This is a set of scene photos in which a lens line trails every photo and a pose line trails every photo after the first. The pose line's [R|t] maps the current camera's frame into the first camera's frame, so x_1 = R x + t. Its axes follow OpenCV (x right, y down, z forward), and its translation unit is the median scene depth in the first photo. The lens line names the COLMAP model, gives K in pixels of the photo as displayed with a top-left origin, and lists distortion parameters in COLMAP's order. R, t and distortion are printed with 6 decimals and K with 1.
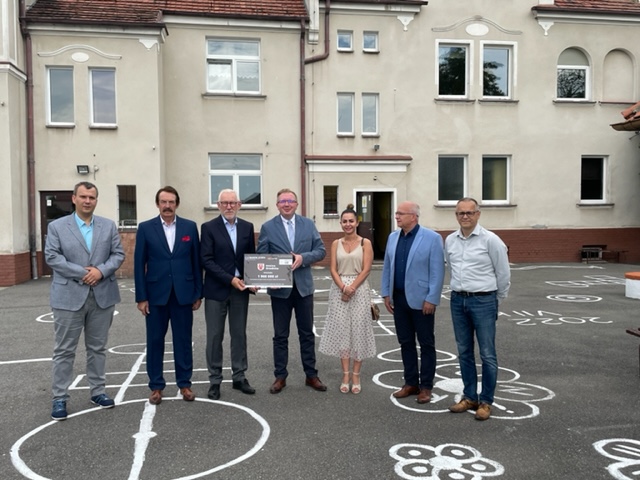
lens RADIAL K [[582.8, 0, 313.1], [0, 582.8, 241.5], [0, 0, 1]] dist [0.089092, -0.133530]
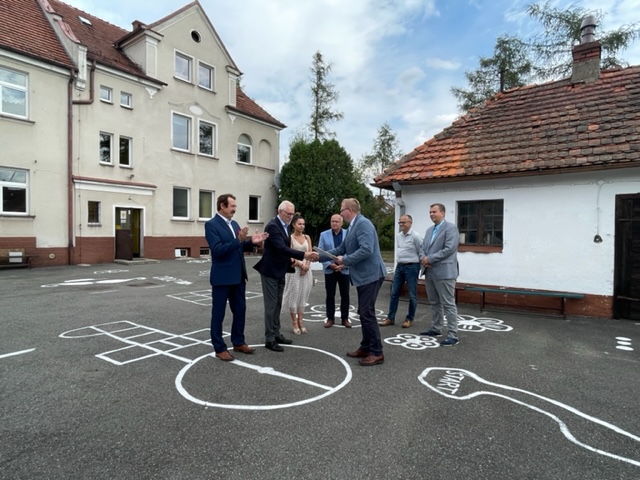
lens RADIAL K [[370.0, 0, 320.0], [0, 370.0, 240.0], [0, 0, 1]] dist [-0.000318, -0.001112]
pose [[0.707130, -0.000418, 0.707084, -0.199317], [0.012663, 0.999847, -0.012073, 0.006951], [-0.706970, 0.017491, 0.707027, 0.066726]]
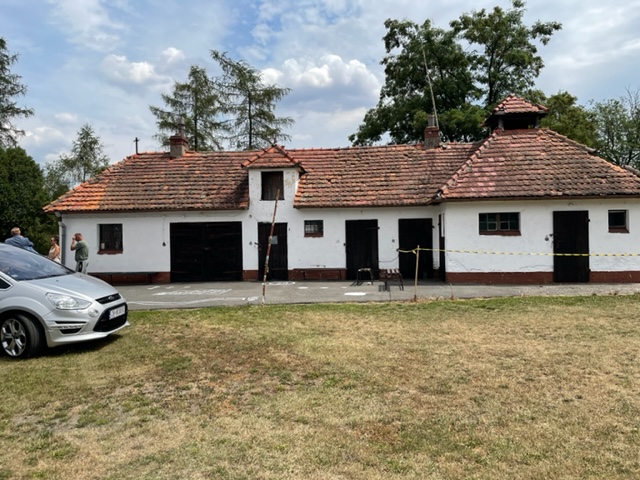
lens RADIAL K [[487.6, 0, 323.9], [0, 487.6, 236.3], [0, 0, 1]] dist [0.084775, -0.119488]
pose [[0.218351, 0.010730, 0.975811, -0.626576], [0.053319, 0.998315, -0.022908, 0.028177], [-0.974413, 0.057031, 0.217411, -0.380951]]
